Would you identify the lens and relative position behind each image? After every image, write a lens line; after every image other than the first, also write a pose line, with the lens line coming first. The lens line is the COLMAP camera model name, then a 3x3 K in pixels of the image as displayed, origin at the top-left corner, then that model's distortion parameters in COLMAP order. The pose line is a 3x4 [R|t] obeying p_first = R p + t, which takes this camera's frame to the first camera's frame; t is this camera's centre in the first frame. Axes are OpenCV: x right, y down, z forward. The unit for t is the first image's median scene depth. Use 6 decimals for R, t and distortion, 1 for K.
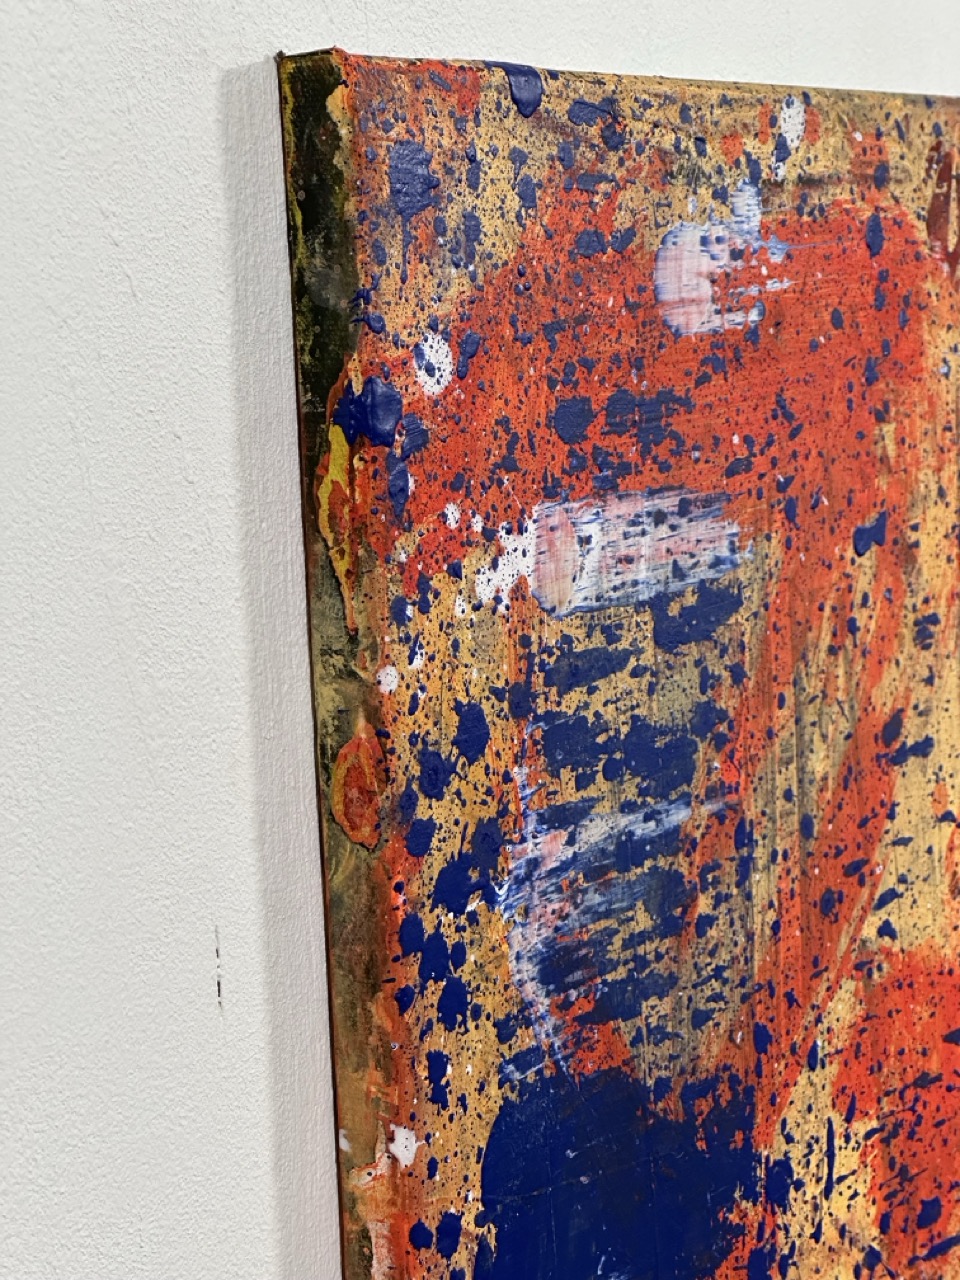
lens RADIAL K [[2871.3, 0, 479.7], [0, 2871.3, 638.2], [0, 0, 1]] dist [0.298228, 0.000000]
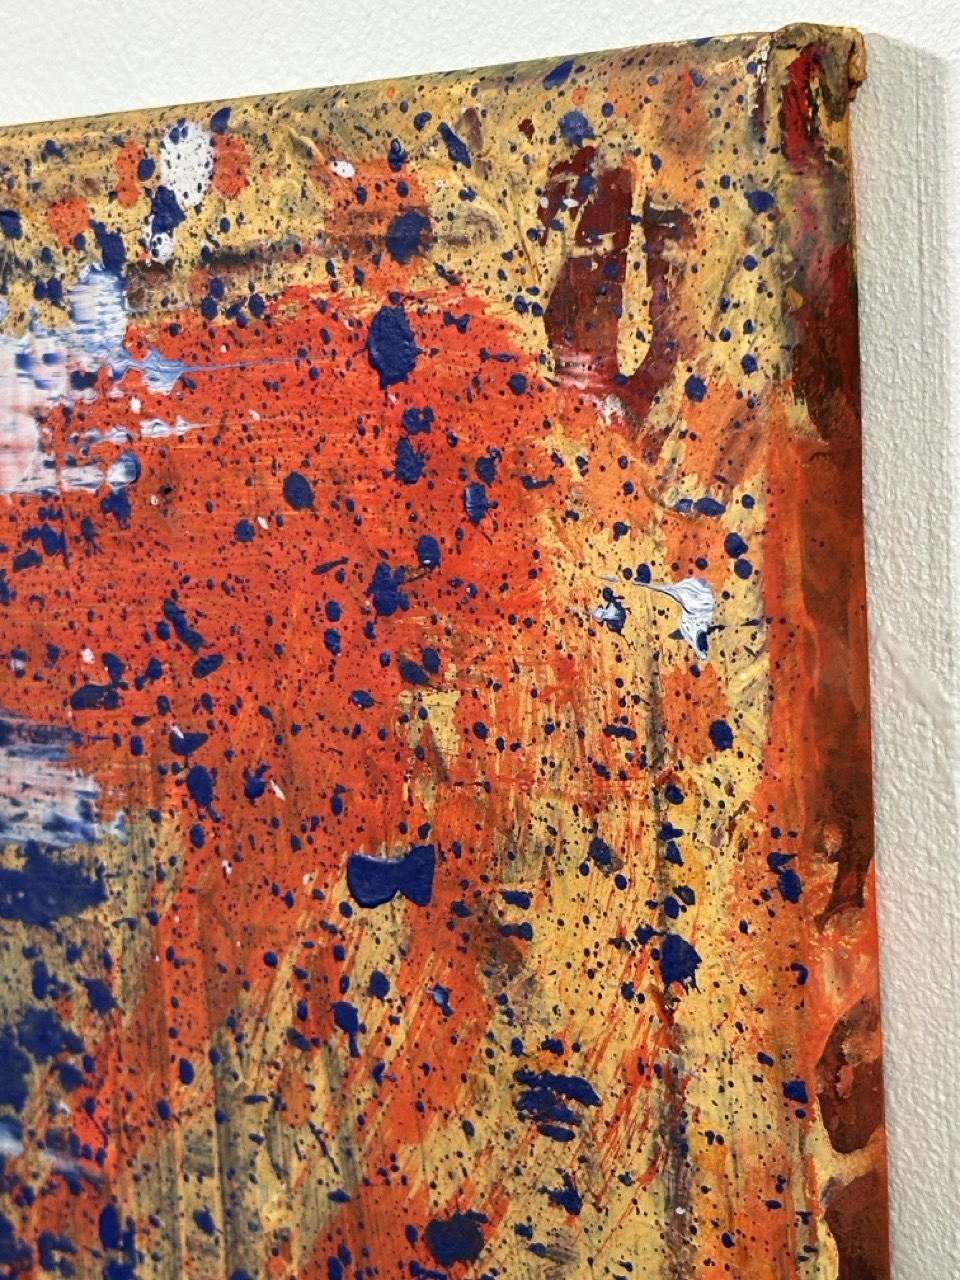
lens RADIAL K [[2925.3, 0, 479.9], [0, 2925.3, 638.1], [0, 0, 1]] dist [0.184172, 0.000000]
pose [[-0.171890, 0.189997, -0.966621, 0.699935], [-0.032919, 0.979569, 0.198396, -0.202410], [0.984566, 0.065922, -0.162123, 1.154199]]
